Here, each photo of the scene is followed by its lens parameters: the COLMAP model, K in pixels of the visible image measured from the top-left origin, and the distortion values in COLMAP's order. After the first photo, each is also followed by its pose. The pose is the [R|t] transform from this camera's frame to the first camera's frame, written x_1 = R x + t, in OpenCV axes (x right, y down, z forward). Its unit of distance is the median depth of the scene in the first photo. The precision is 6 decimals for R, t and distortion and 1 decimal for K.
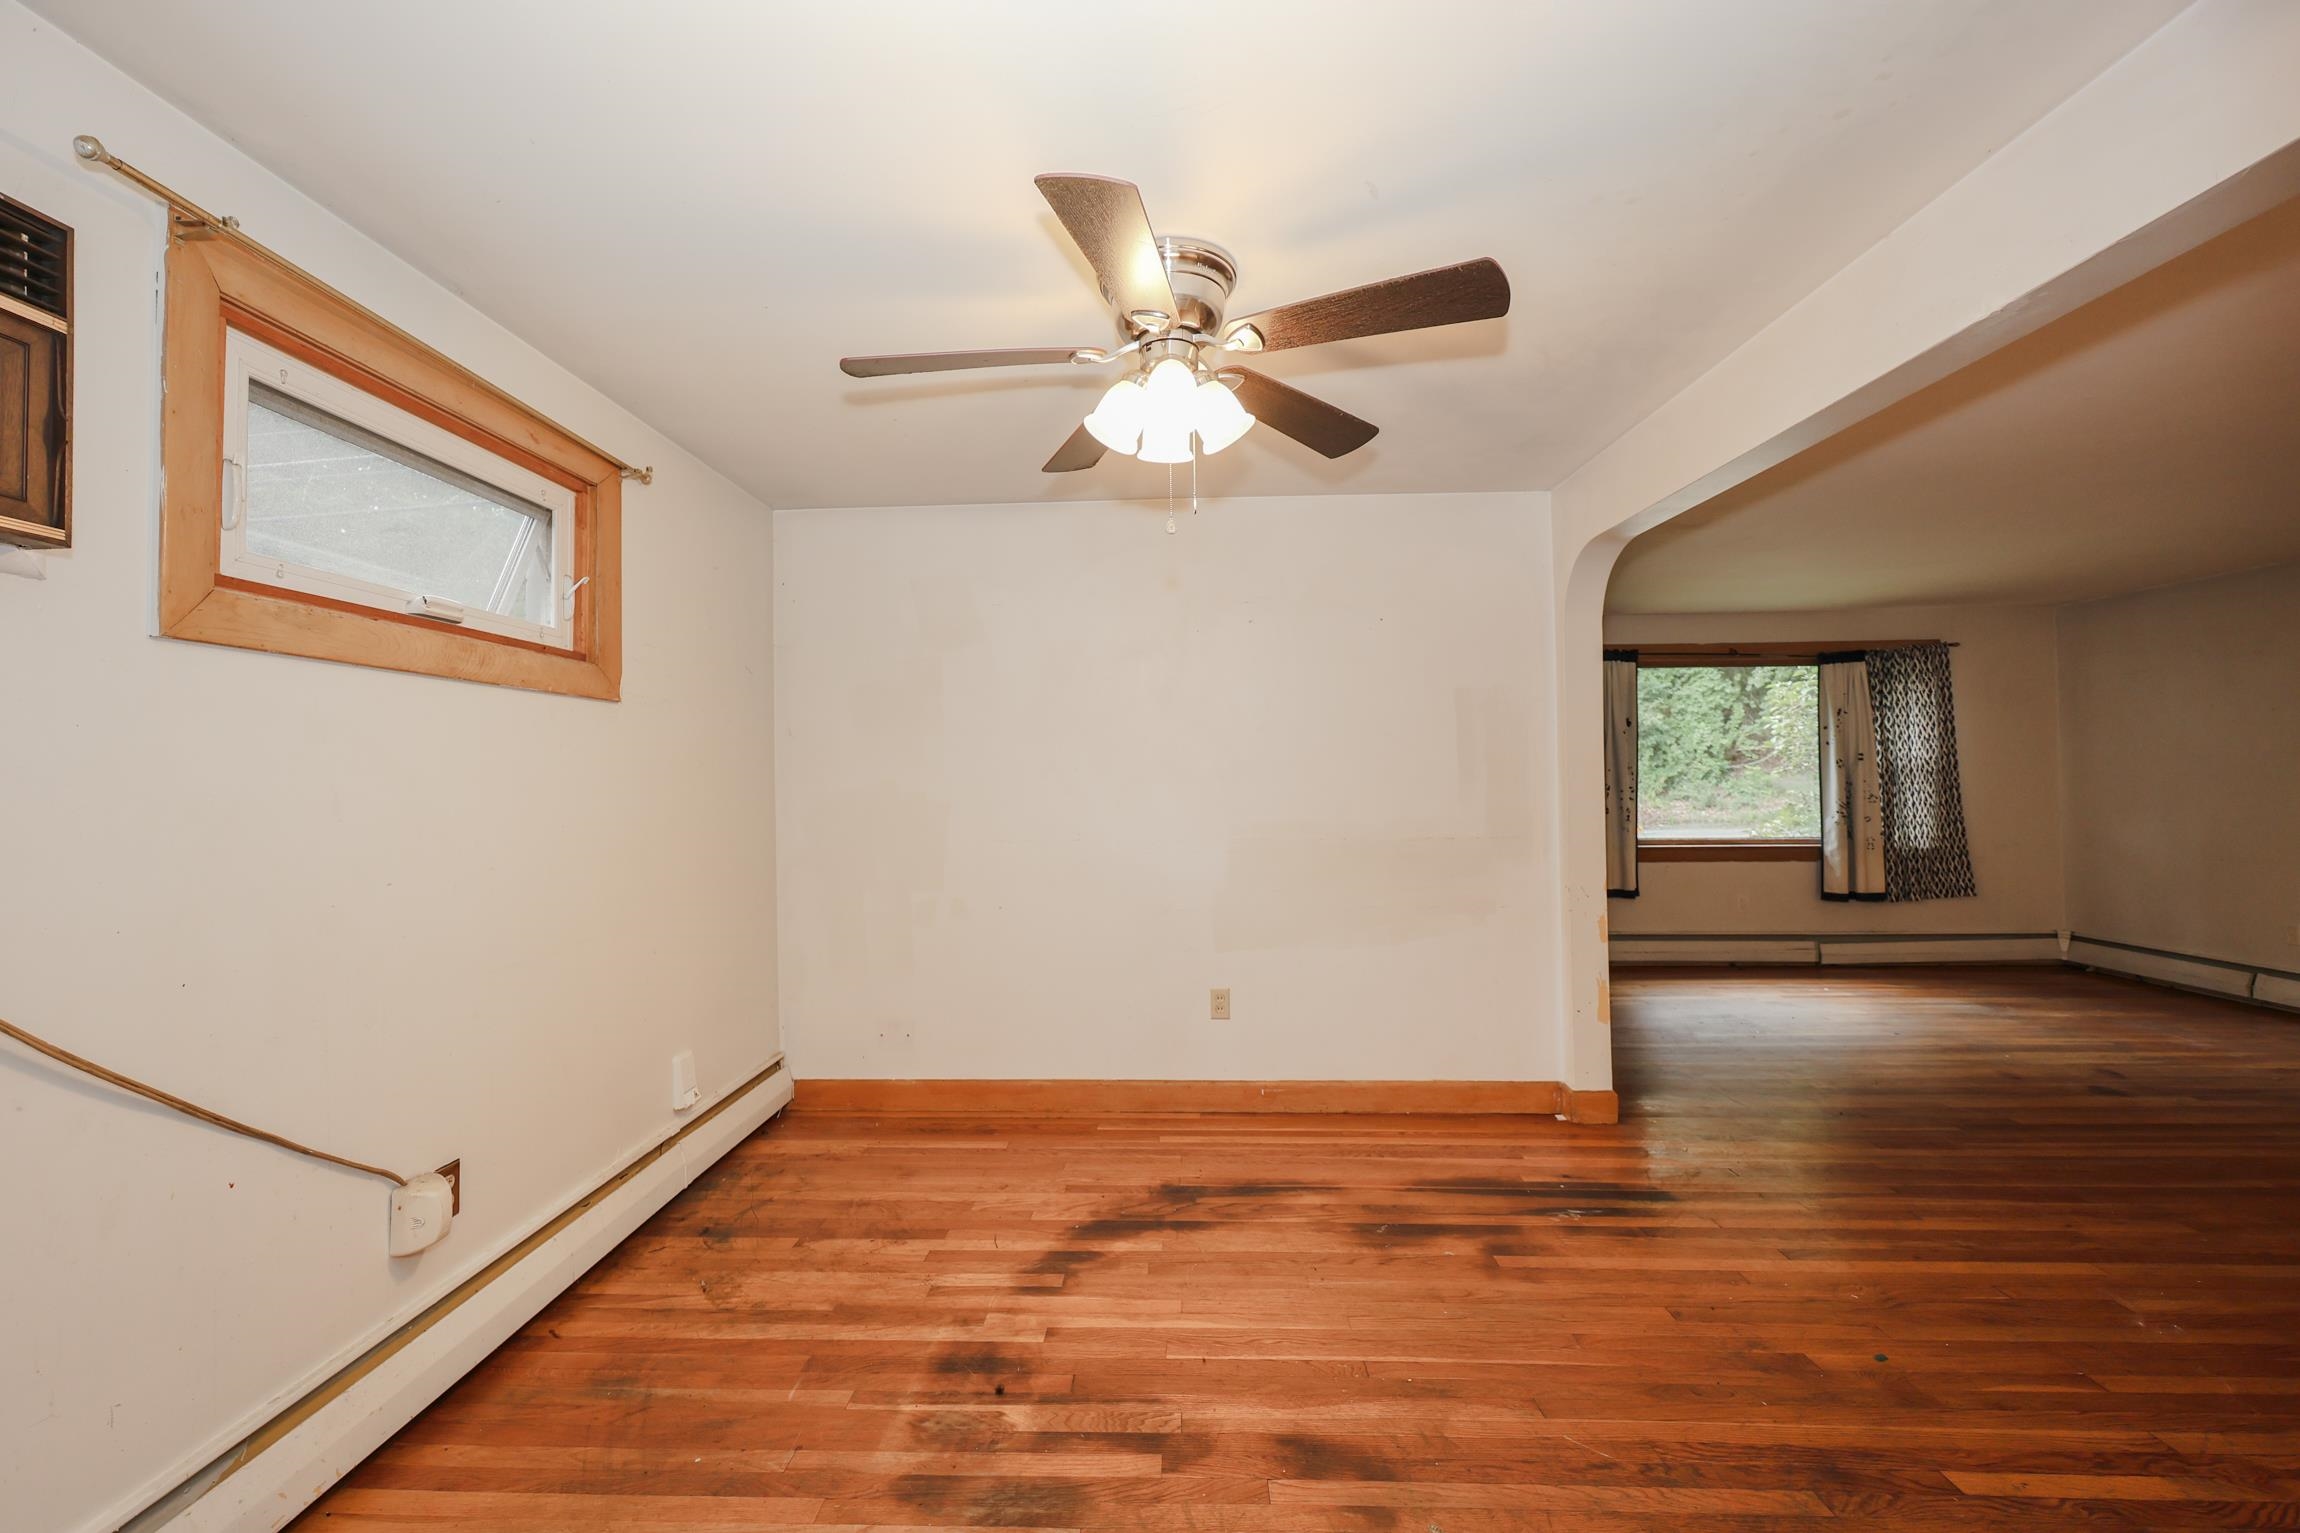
lens RADIAL K [[947.1, 0, 1150.0], [0, 947.1, 766.5], [0, 0, 1]] dist [0.003644, 0.000239]
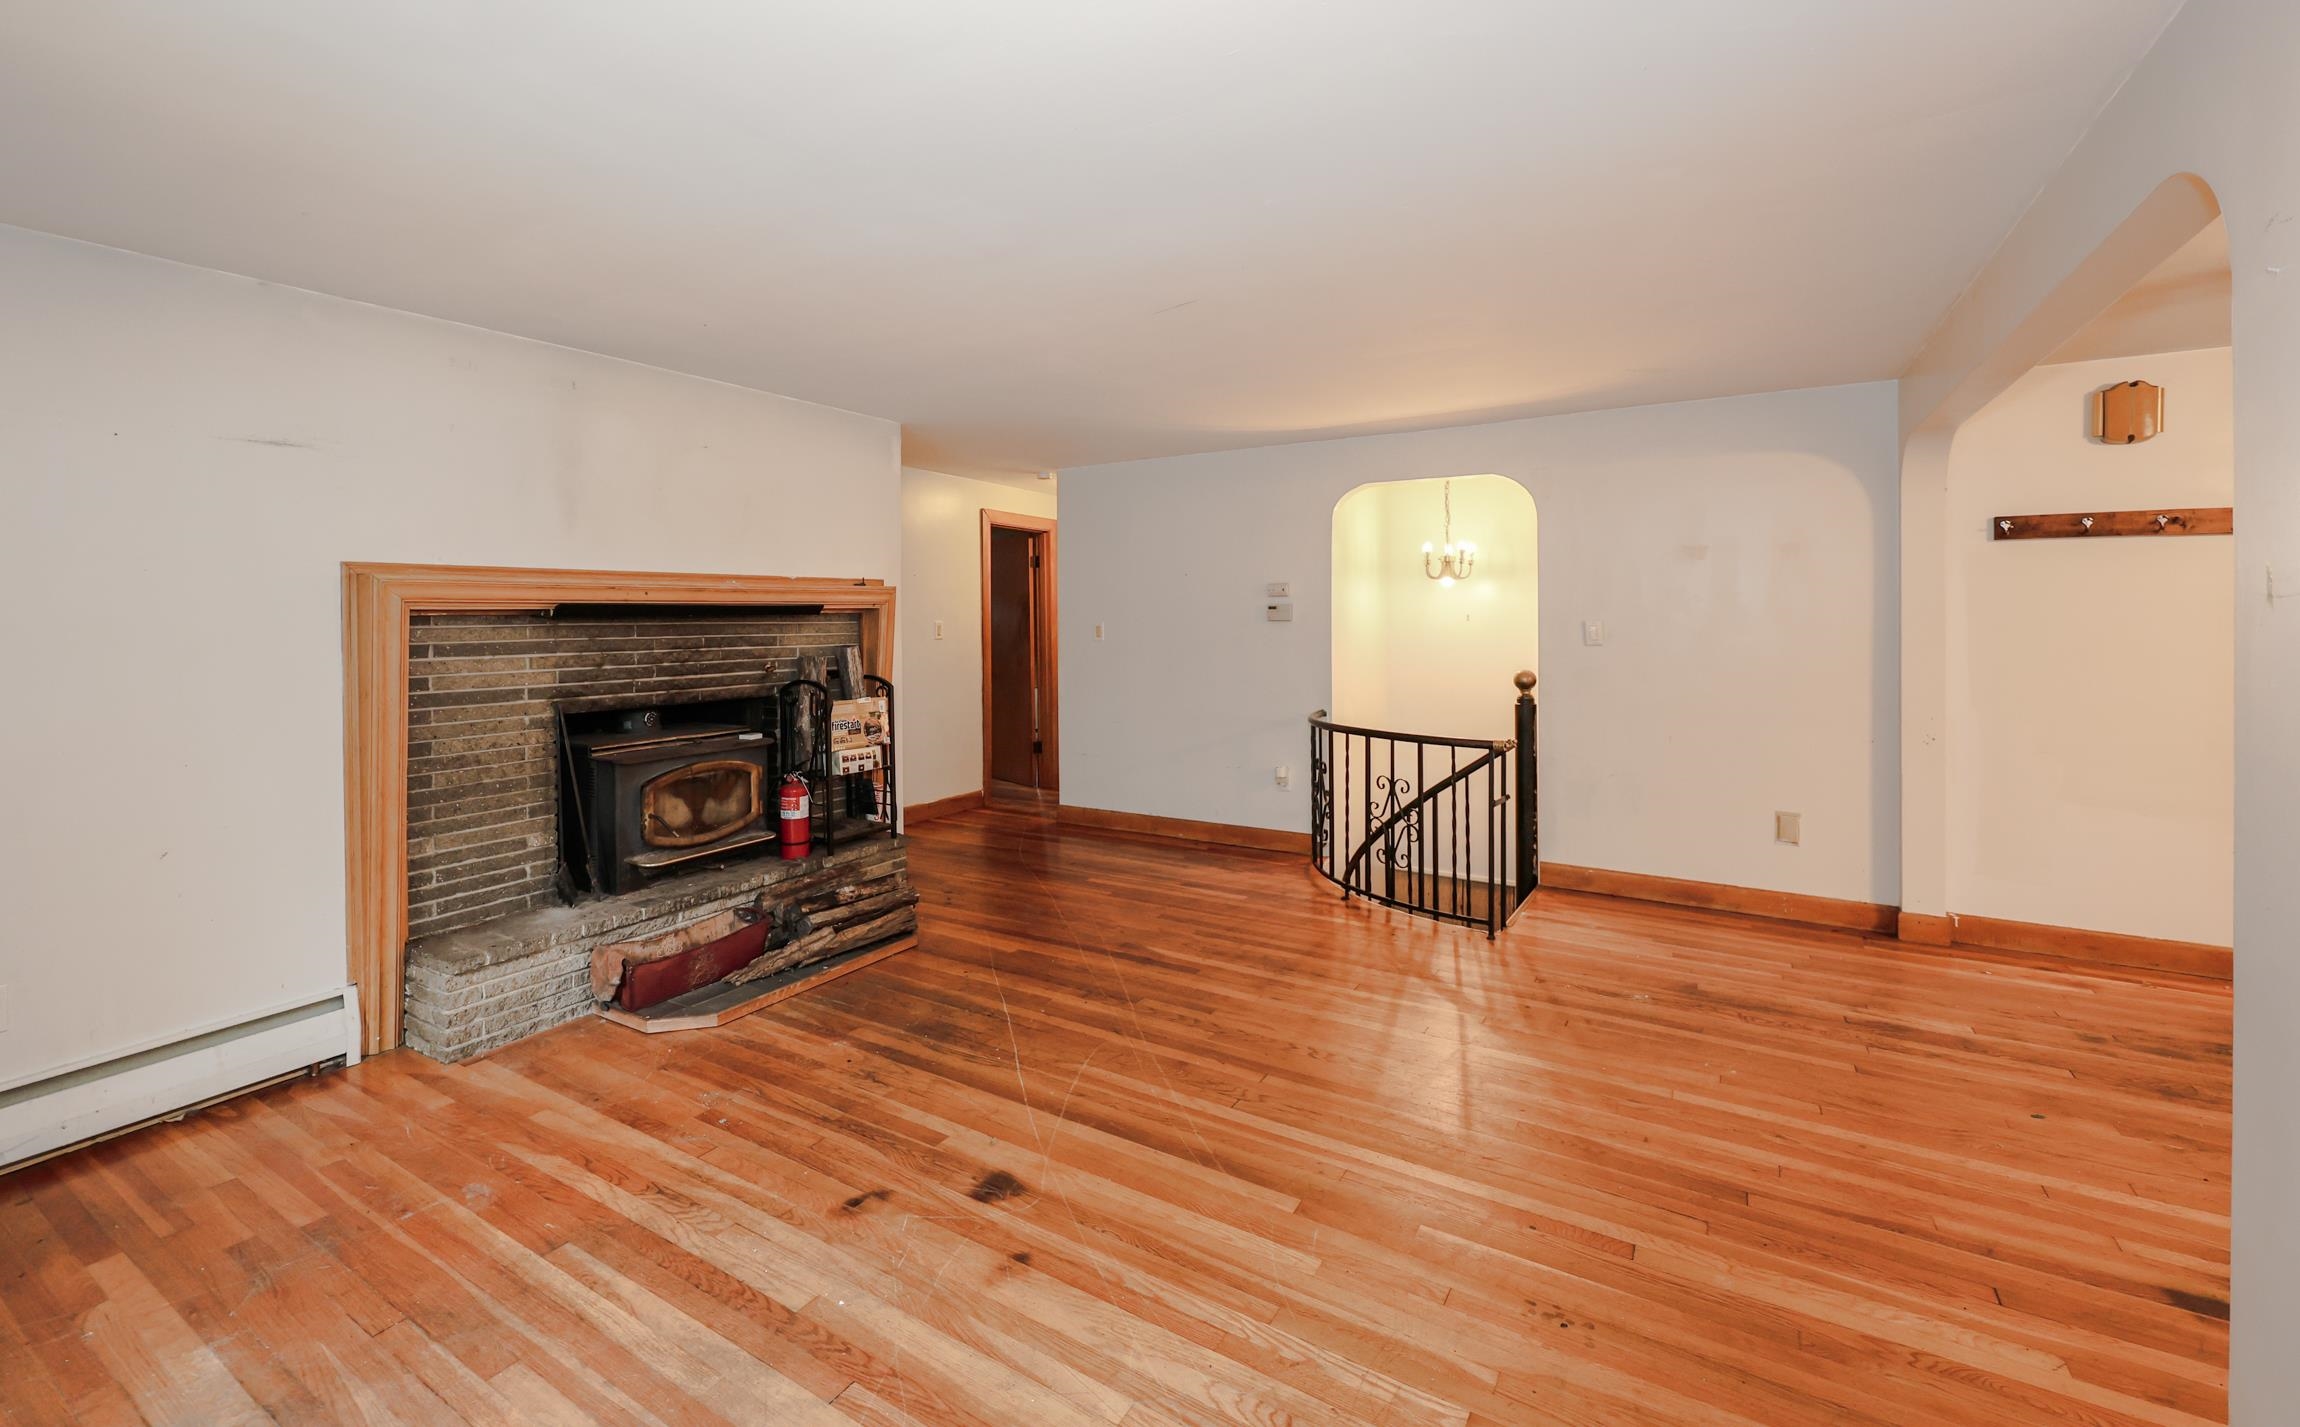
lens RADIAL K [[998.4, 0, 1074.8], [0, 998.4, 624.4], [0, 0, 1]] dist [0.013044, -0.000064]
pose [[-0.855653, 0.005777, 0.517517, 0.819203], [0.006439, 0.999979, -0.000516, -0.018973], [-0.517509, 0.002891, -0.855673, 1.962286]]
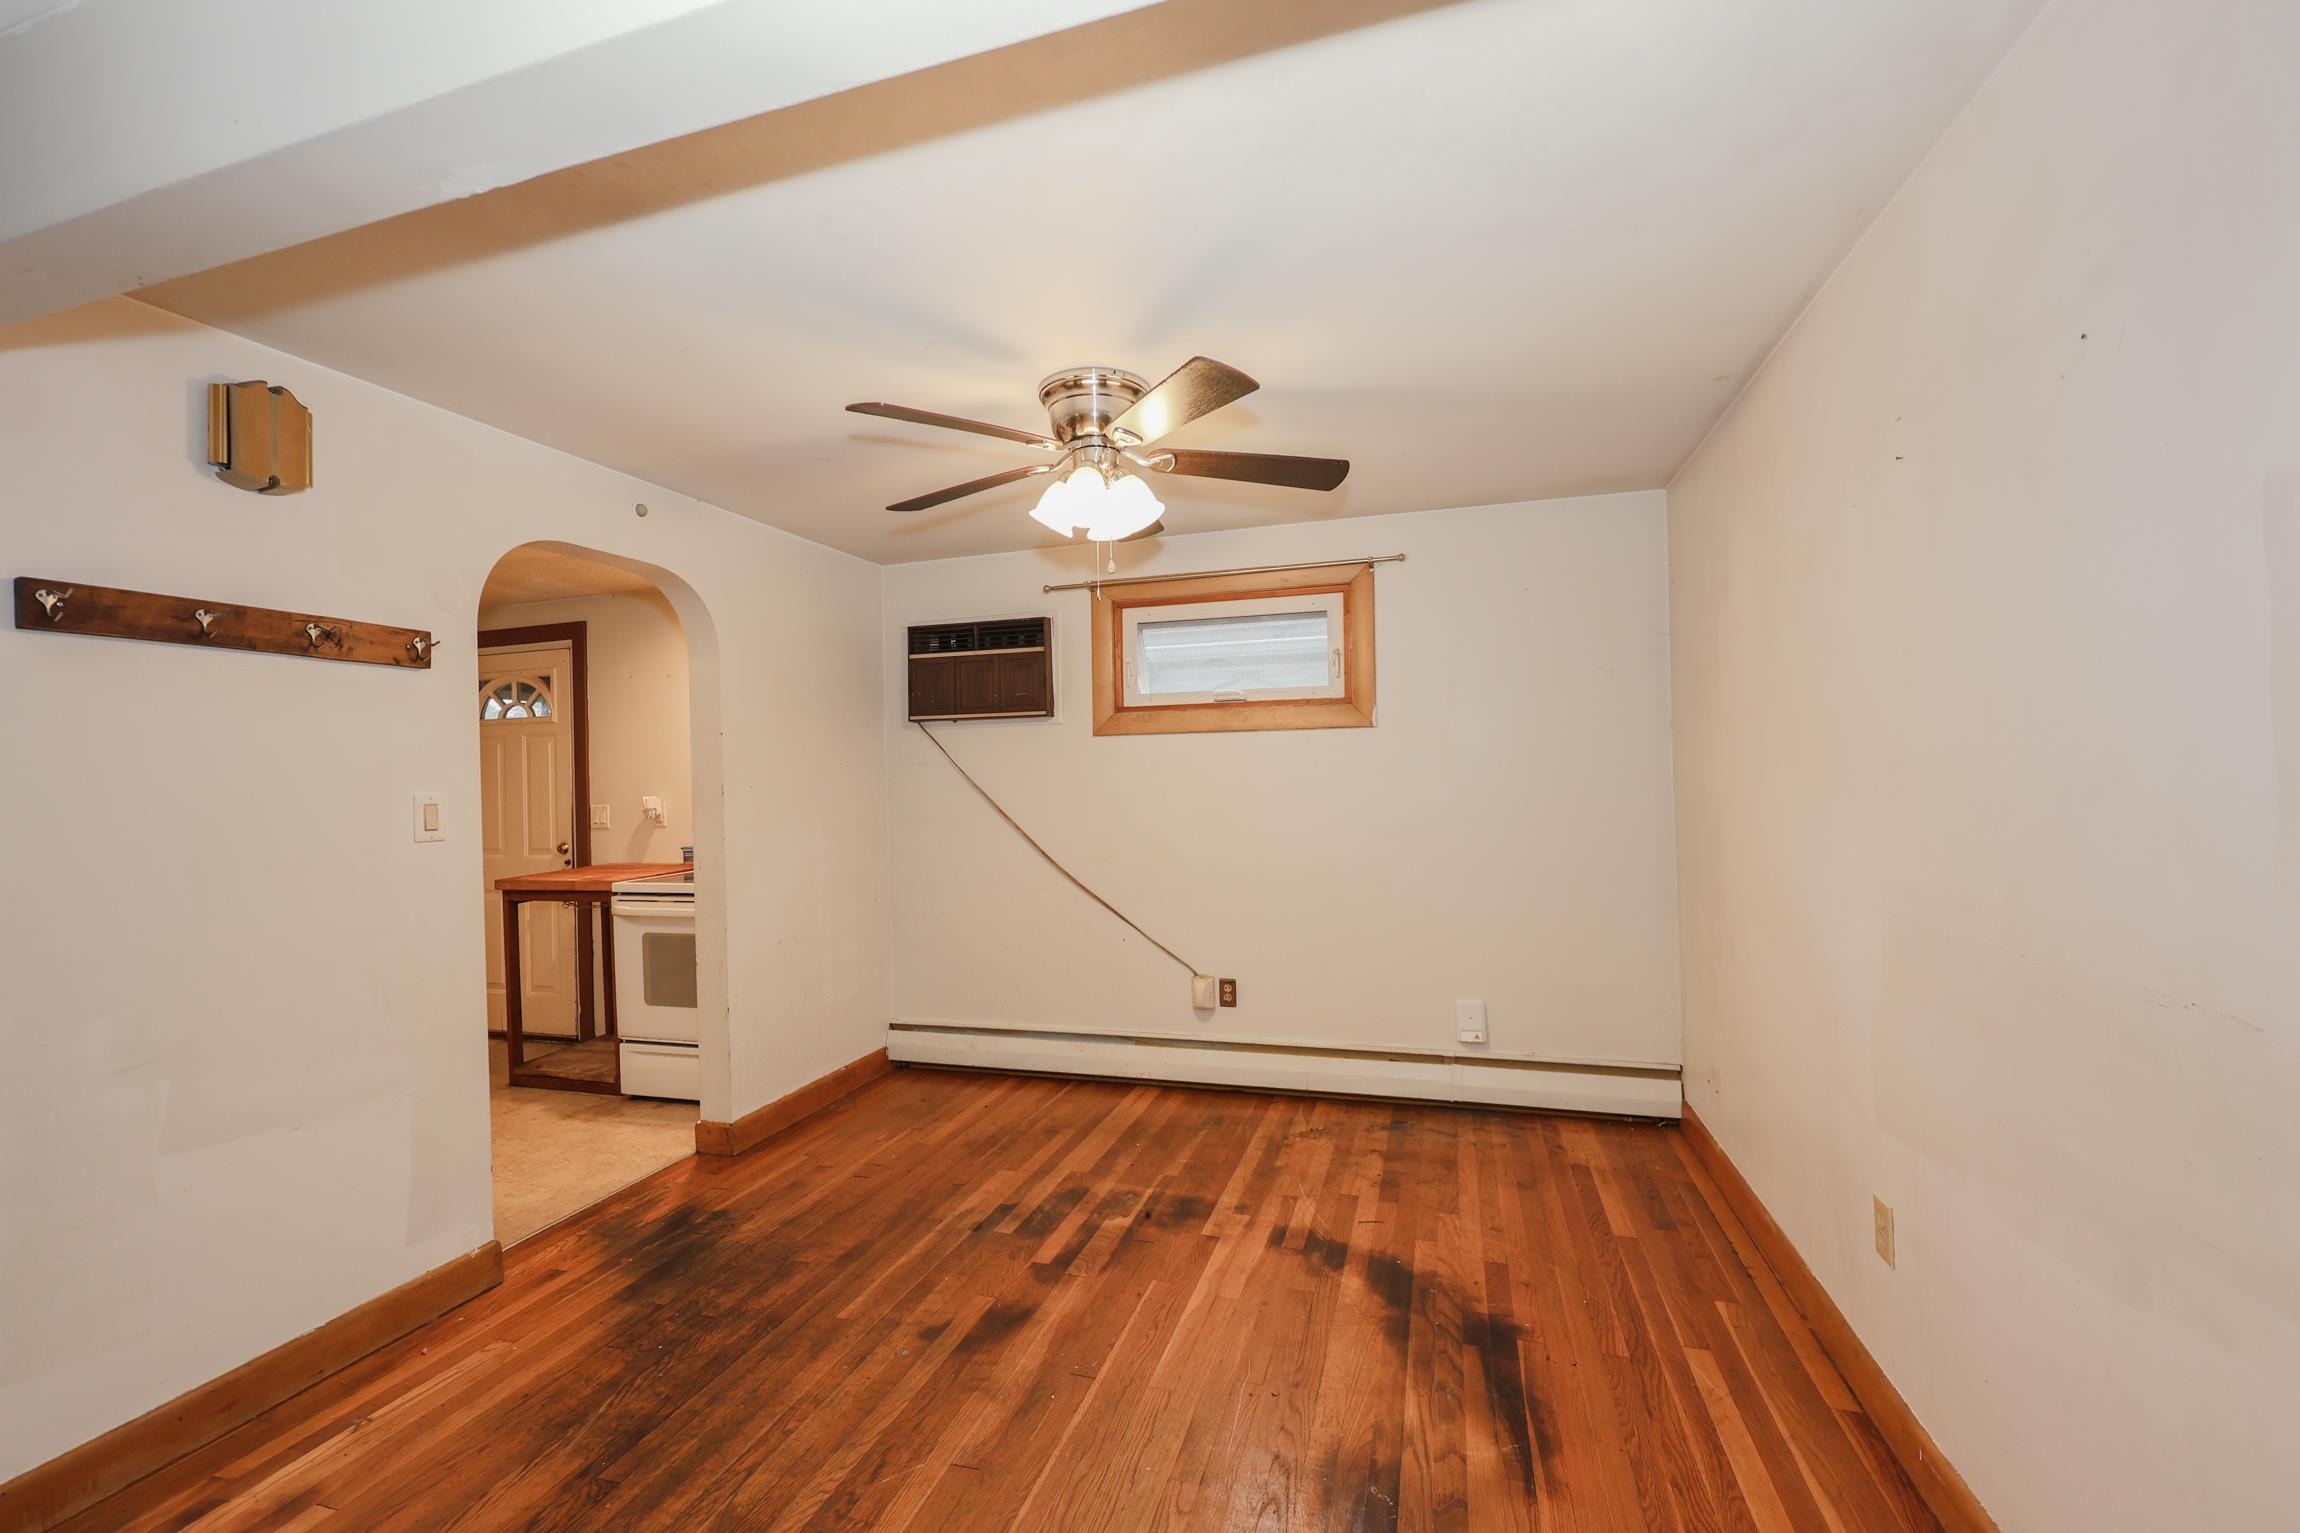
lens RADIAL K [[954.5, 0, 1142.6], [0, 954.5, 766.7], [0, 0, 1]] dist [-0.002664, -0.000139]
pose [[-0.265507, 0.005990, -0.964090, 0.837811], [0.037606, 0.999284, -0.004148, -0.013261], [0.963375, -0.037357, -0.265542, 0.947124]]
